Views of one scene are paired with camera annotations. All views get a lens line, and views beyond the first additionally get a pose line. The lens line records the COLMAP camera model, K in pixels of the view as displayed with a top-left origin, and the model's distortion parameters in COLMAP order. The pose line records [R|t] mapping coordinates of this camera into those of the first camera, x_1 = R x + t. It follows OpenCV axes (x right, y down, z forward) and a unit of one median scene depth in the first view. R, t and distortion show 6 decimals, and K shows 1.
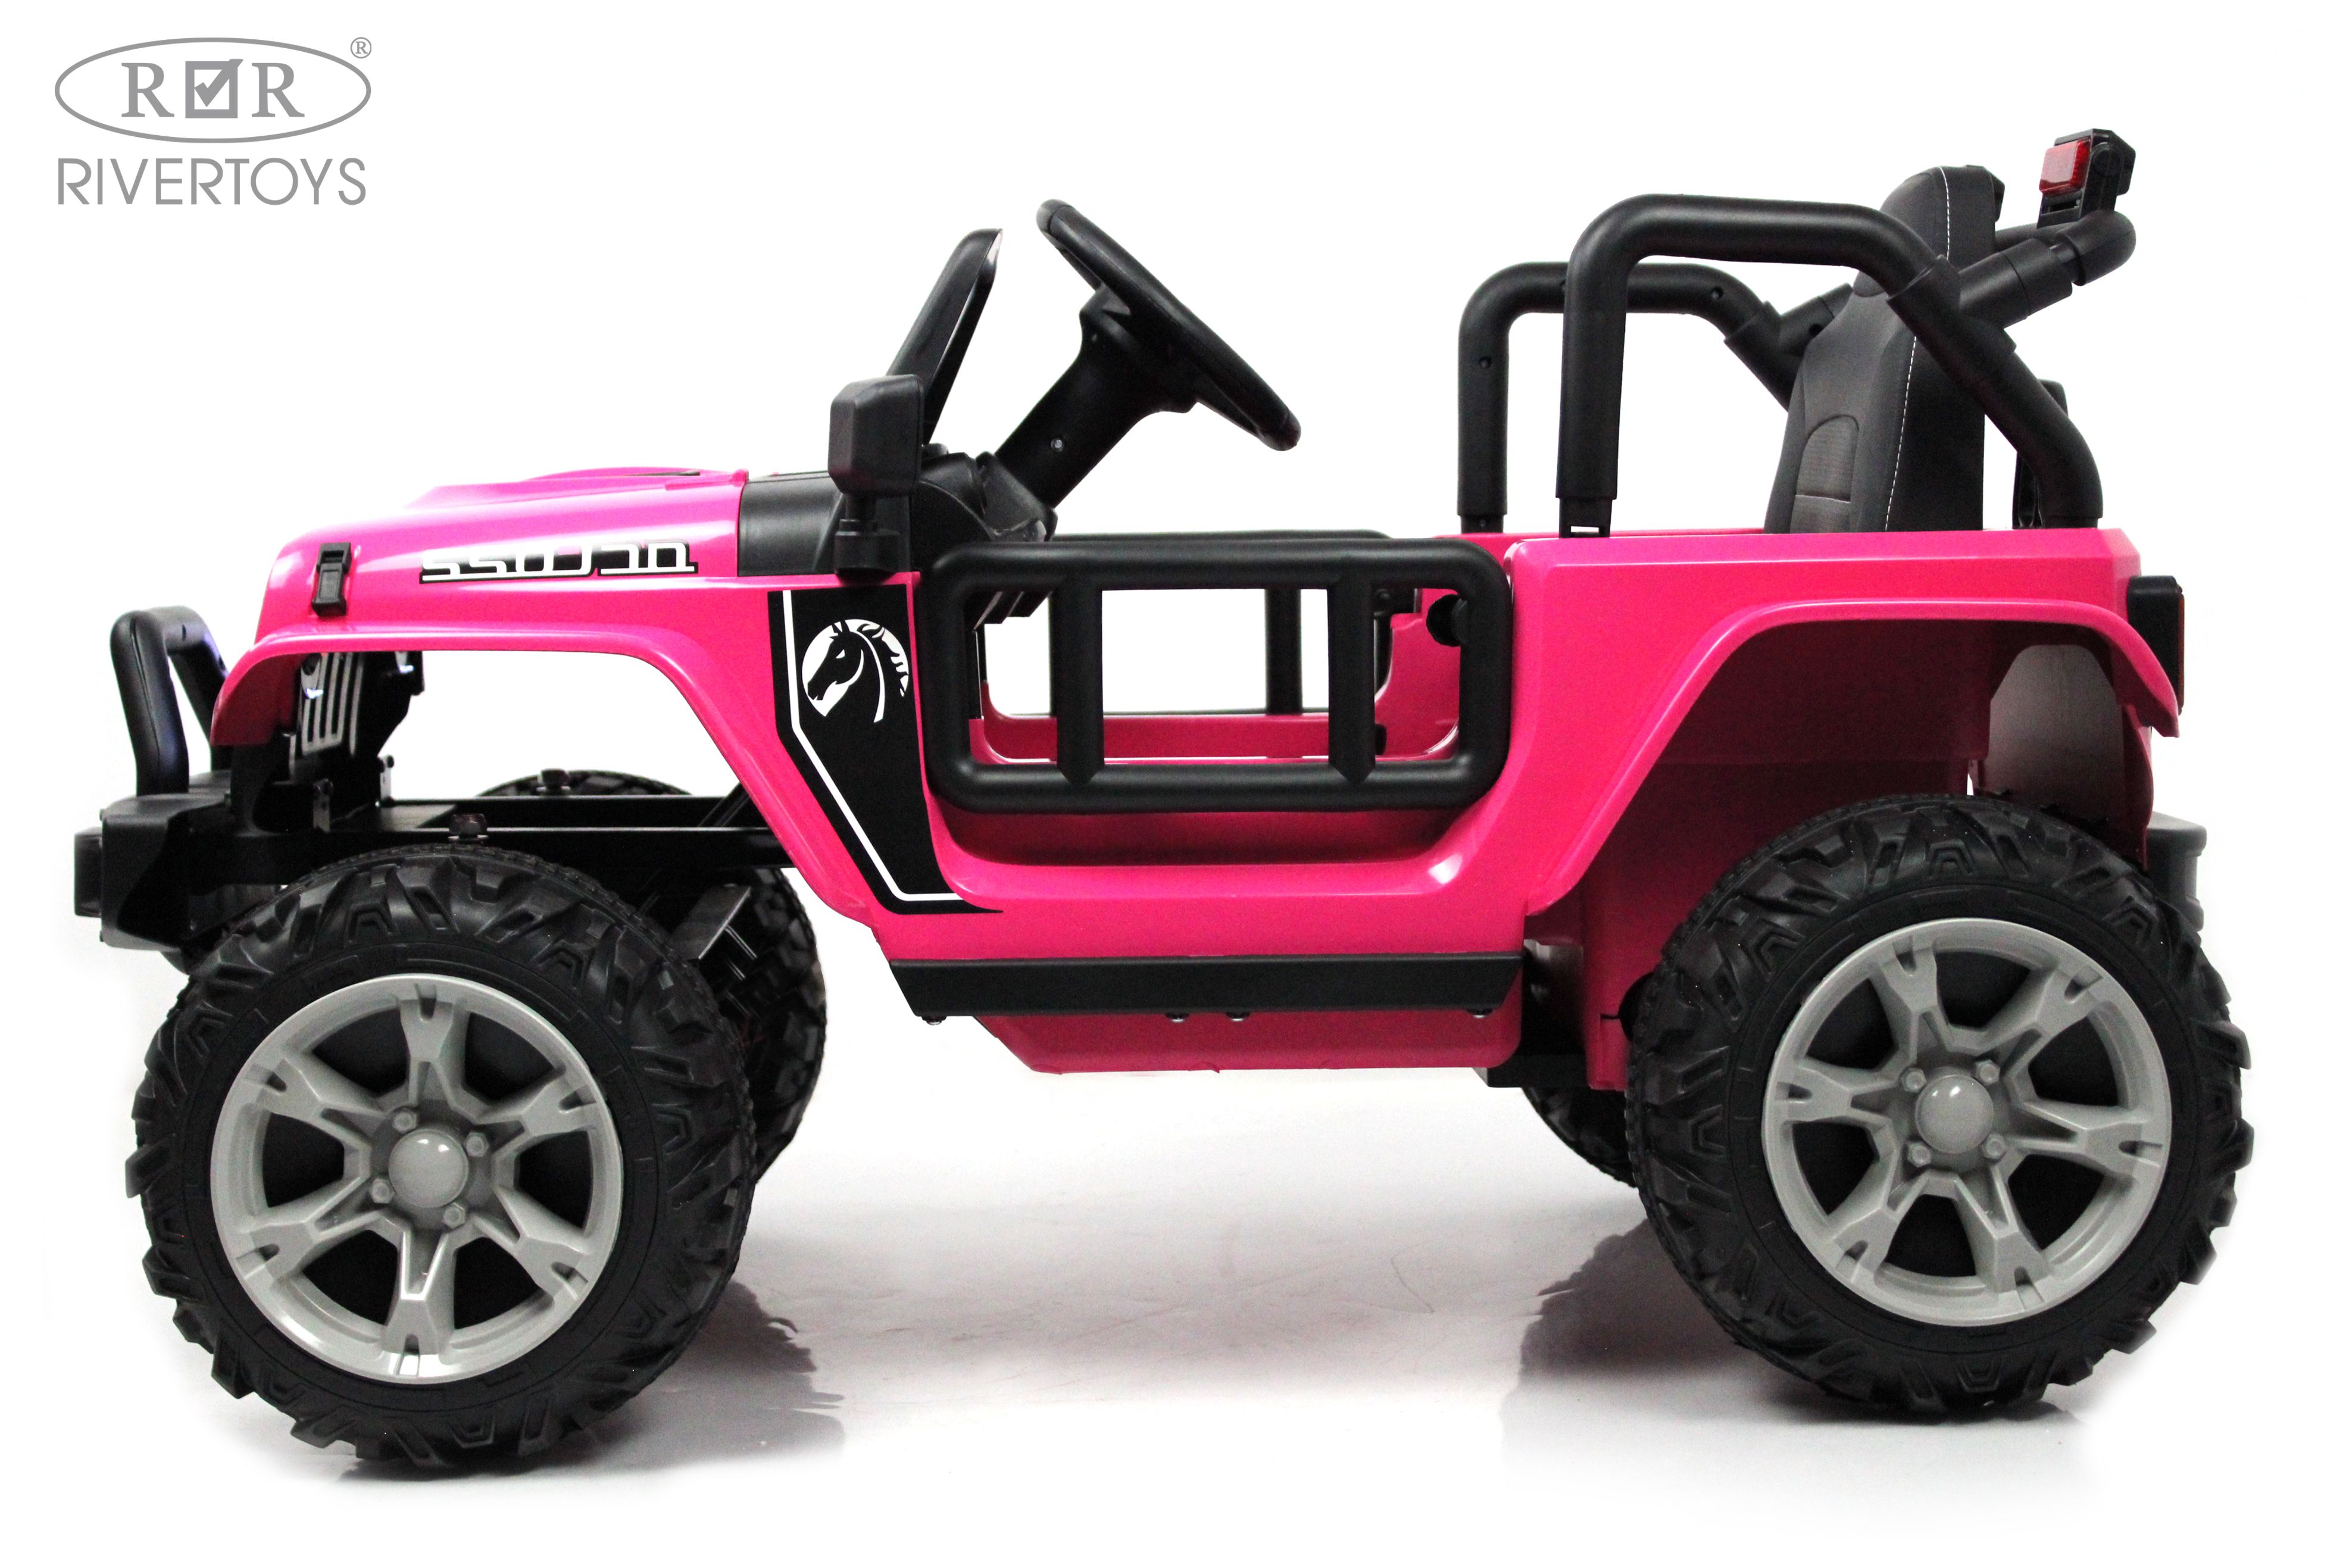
lens RADIAL K [[4040.1, 0, 1171.5], [0, 4040.1, 784.0], [0, 0, 1]] dist [-0.015239, 0.057598]
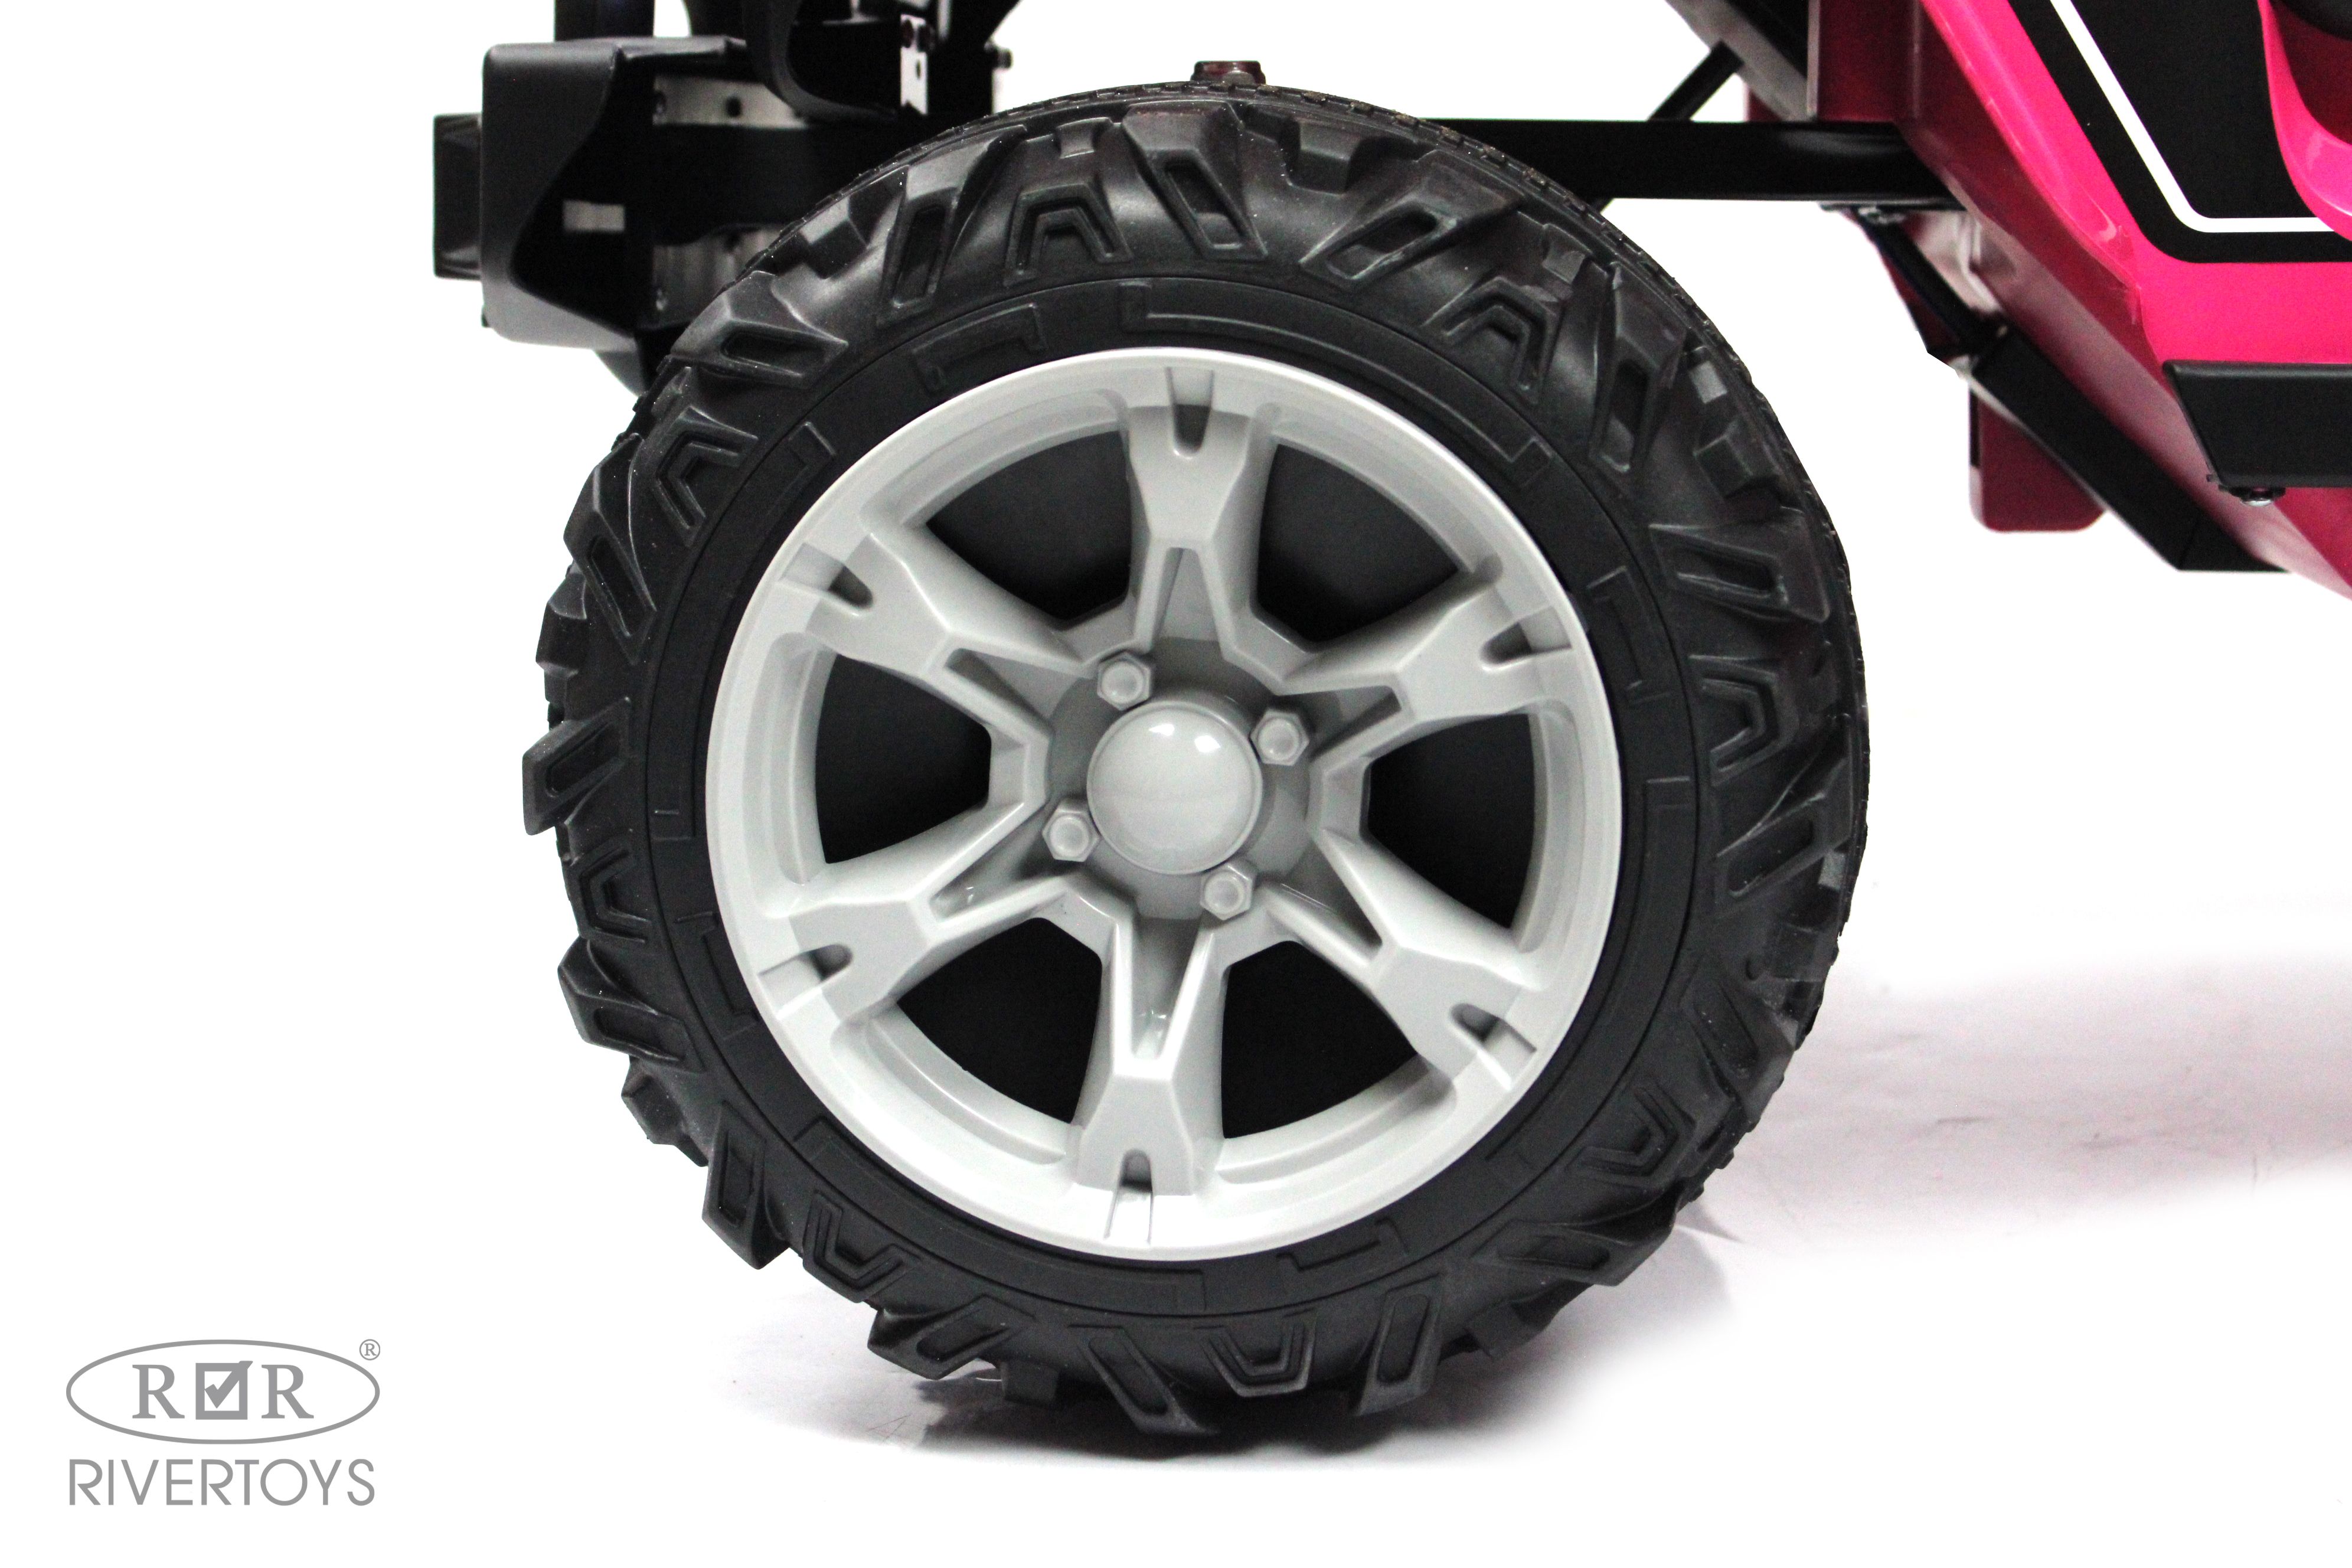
lens RADIAL K [[4046.4, 0, 1179.6], [0, 4046.4, 834.4], [0, 0, 1]] dist [-0.023182, -0.141213]
pose [[0.994741, 0.028083, -0.098500, -0.140587], [-0.018348, 0.994980, 0.098378, 0.056409], [0.100768, -0.096054, 0.990262, 0.556565]]
